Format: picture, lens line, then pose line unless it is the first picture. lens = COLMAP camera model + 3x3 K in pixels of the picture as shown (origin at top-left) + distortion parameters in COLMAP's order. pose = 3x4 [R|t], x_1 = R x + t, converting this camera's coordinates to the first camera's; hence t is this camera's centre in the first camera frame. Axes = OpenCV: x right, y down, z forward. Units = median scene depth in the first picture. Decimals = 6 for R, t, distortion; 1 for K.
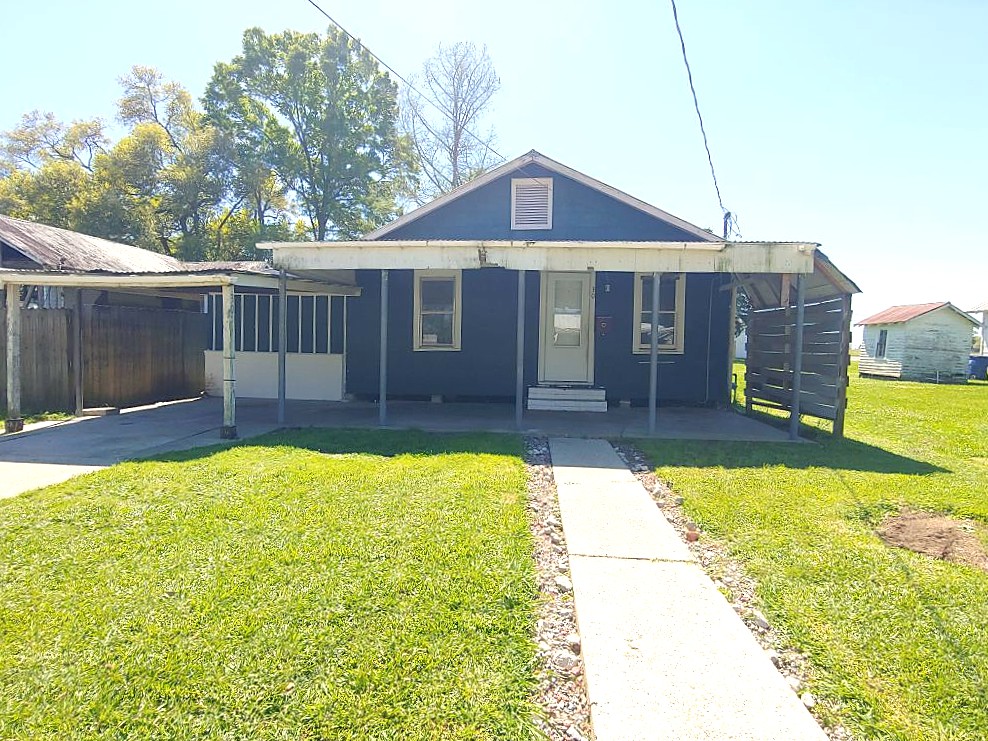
lens RADIAL K [[515.3, 0, 494.0], [0, 515.3, 370.5], [0, 0, 1]] dist [-0.022359, -0.000056]
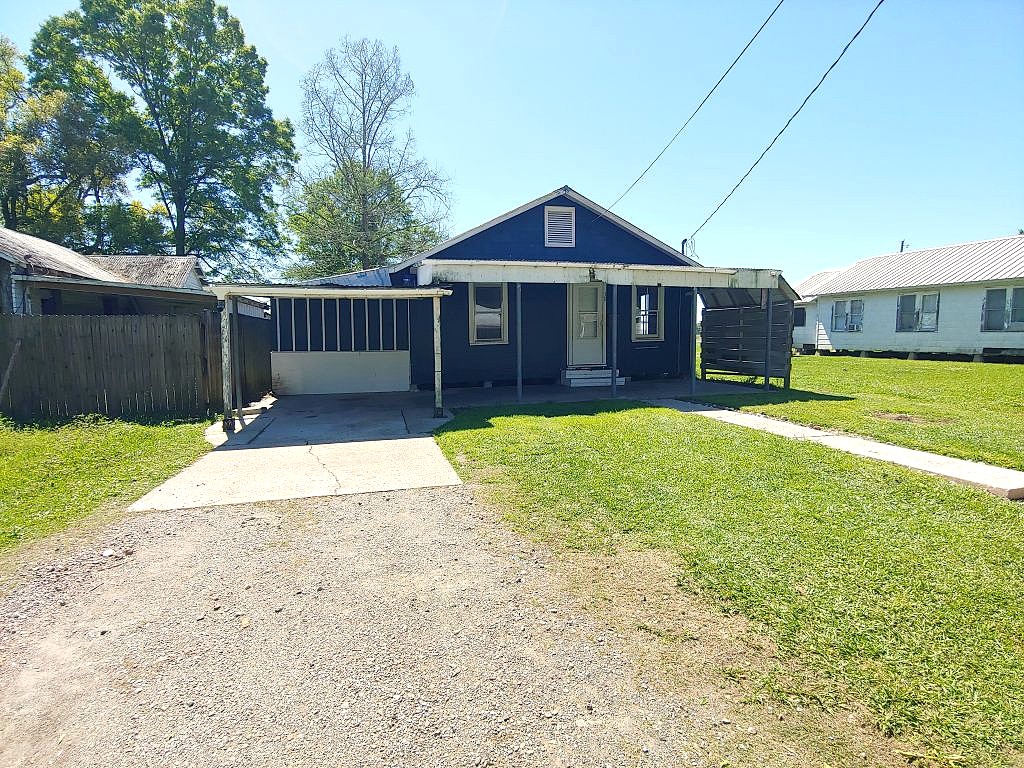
lens RADIAL K [[518.1, 0, 512.0], [0, 518.1, 384.0], [0, 0, 1]] dist [-0.021799, -0.000430]
pose [[0.936721, -0.059678, 0.344953, -0.506349], [0.045432, 0.997753, 0.049245, -0.003345], [-0.347117, -0.030457, 0.937327, -0.173070]]
